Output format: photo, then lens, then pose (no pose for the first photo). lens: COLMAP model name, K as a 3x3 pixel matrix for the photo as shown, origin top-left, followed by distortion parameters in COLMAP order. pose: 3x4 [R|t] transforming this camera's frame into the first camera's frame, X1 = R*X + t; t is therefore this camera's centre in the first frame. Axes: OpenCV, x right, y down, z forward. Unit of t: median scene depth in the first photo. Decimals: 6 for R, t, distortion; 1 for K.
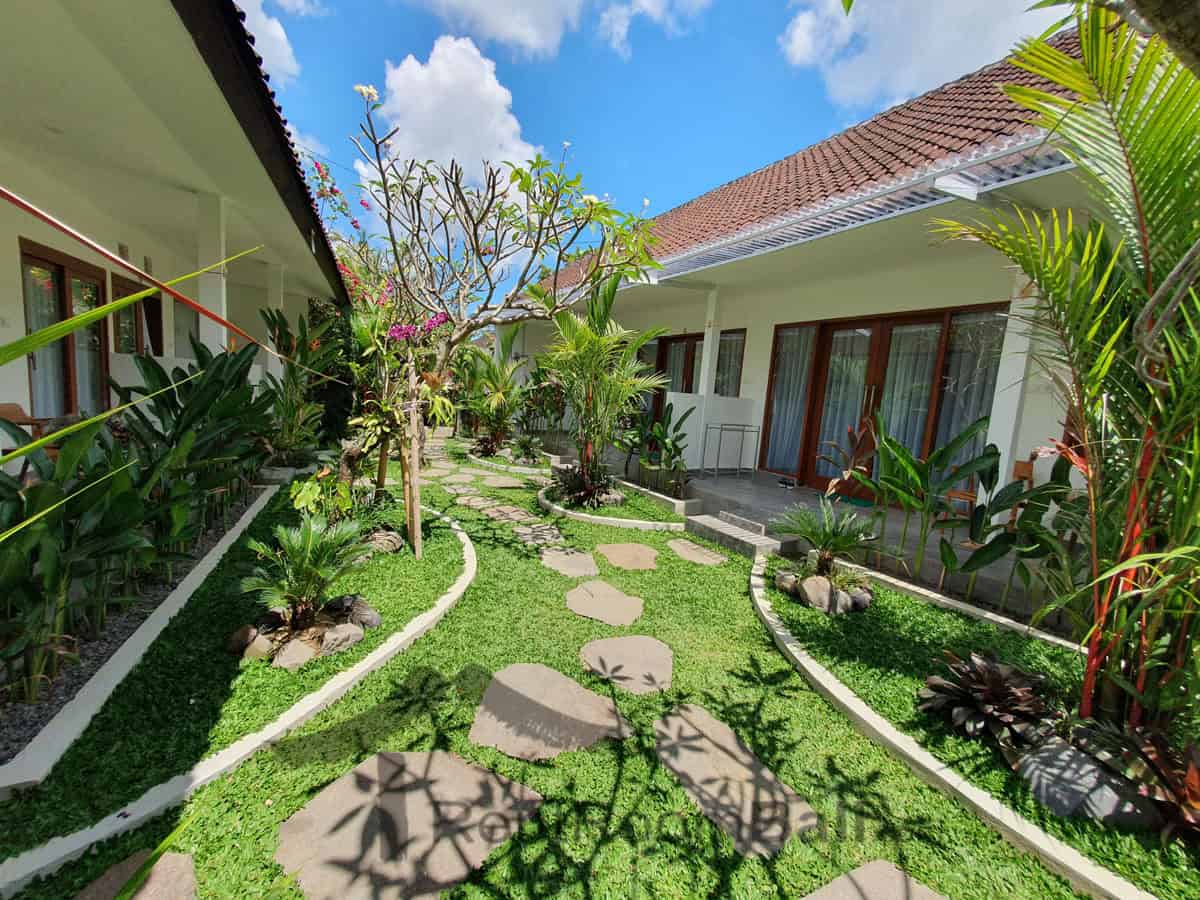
lens RADIAL K [[475.6, 0, 599.1], [0, 475.6, 444.2], [0, 0, 1]] dist [0.000639, -0.000088]
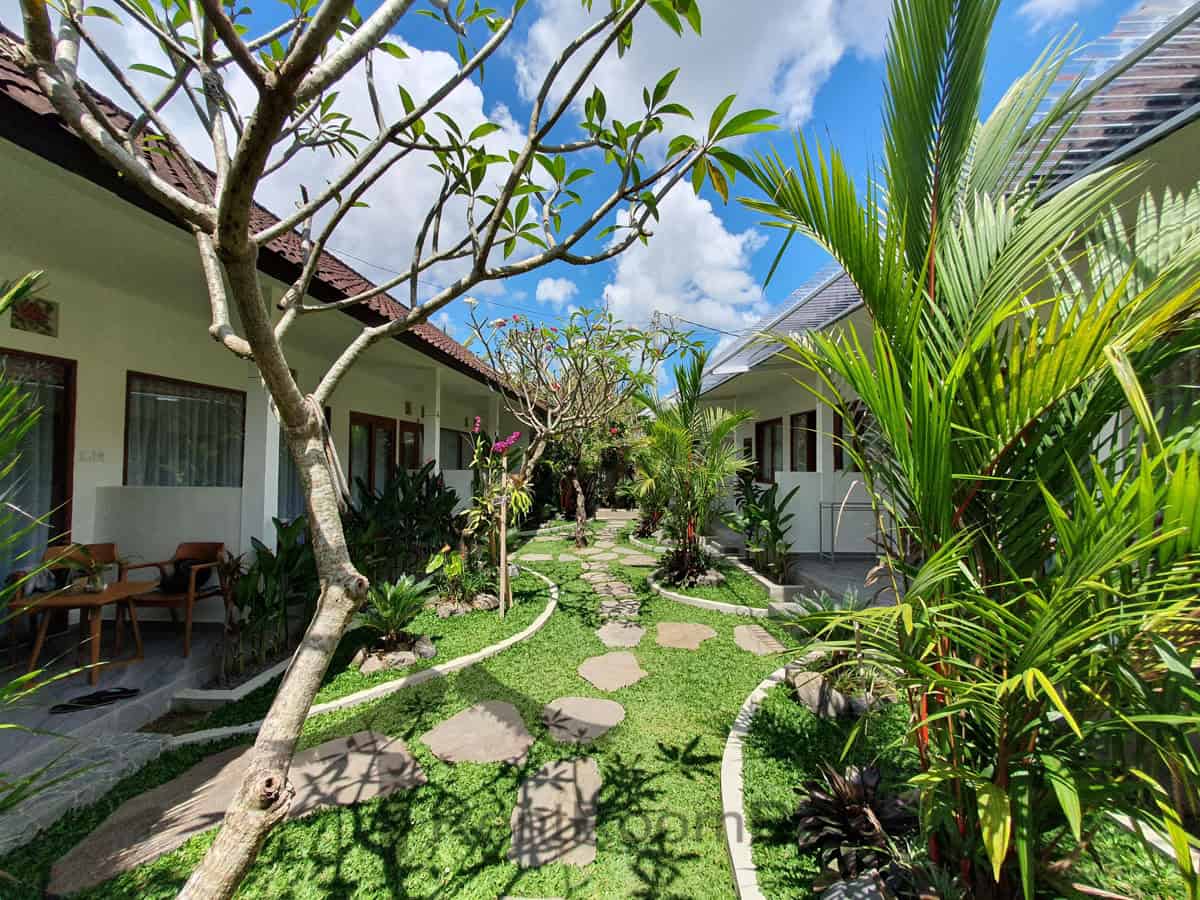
lens RADIAL K [[475.6, 0, 601.9], [0, 475.6, 456.8], [0, 0, 1]] dist [0.000639, -0.000088]
pose [[0.871142, -0.077476, -0.484880, 0.451454], [0.009836, 0.990029, -0.140520, -0.008480], [0.490932, 0.117644, 0.863218, -0.040057]]
